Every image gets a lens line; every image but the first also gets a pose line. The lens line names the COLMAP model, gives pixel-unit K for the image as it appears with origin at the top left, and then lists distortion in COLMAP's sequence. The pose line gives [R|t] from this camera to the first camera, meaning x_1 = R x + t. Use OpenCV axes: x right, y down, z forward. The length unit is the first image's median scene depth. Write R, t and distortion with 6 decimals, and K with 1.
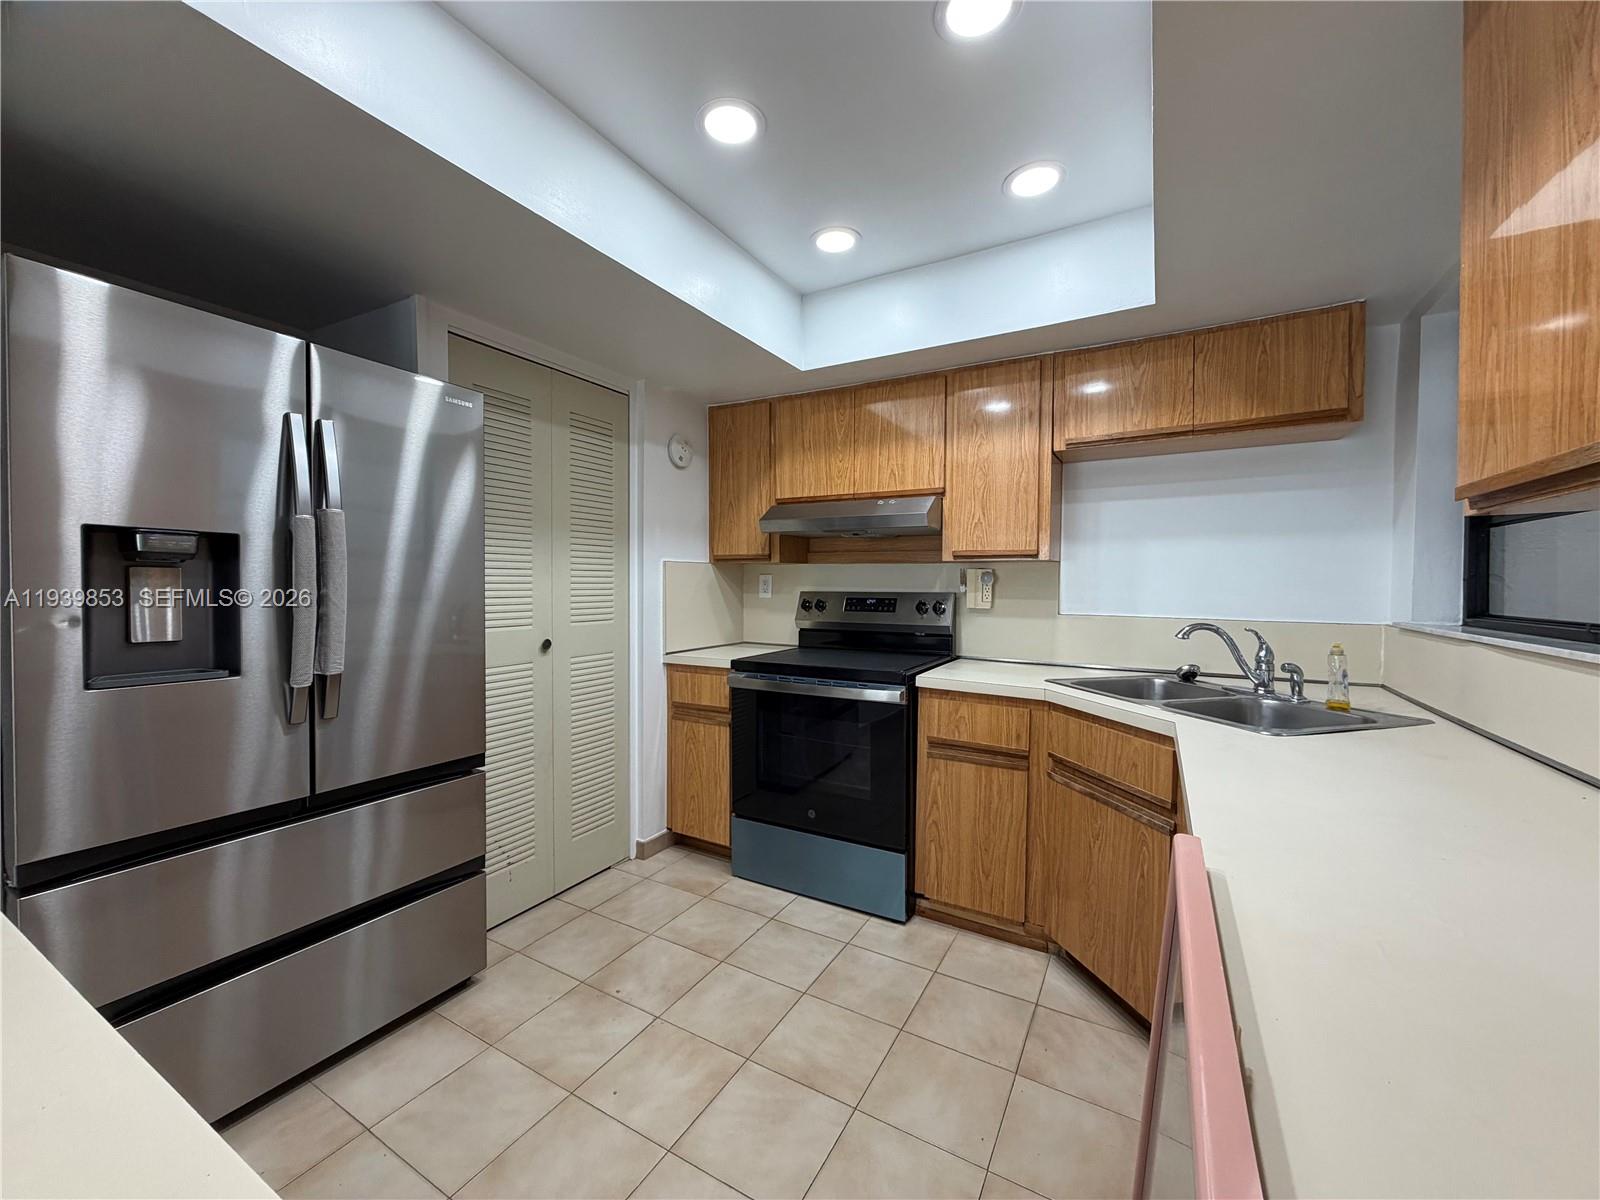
lens RADIAL K [[634.2, 0, 796.6], [0, 634.2, 595.2], [0, 0, 1]] dist [0.001864, 0.000085]
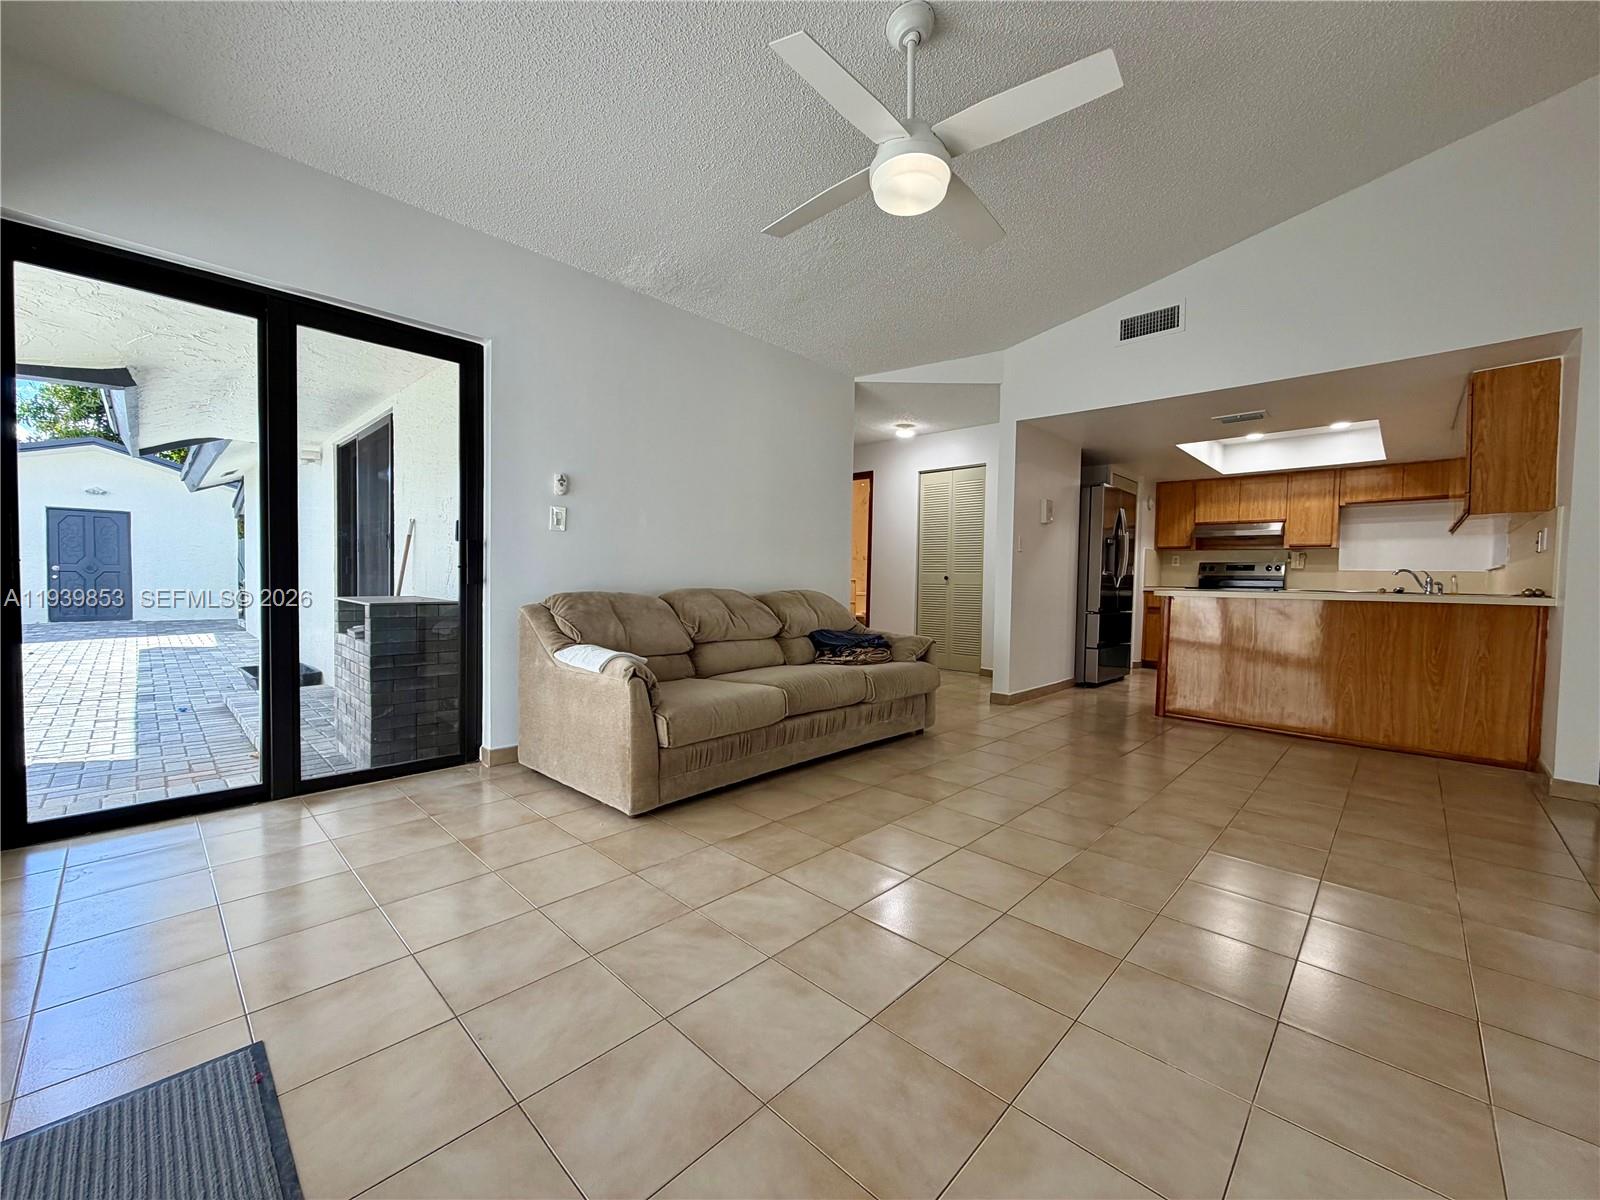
lens RADIAL K [[634.2, 0, 798.8], [0, 634.2, 599.8], [0, 0, 1]] dist [0.001864, 0.000085]
pose [[0.967282, 0.021704, -0.252772, -0.934460], [-0.019725, 0.999752, 0.010359, 0.152764], [0.252934, -0.005034, 0.967470, -1.813107]]
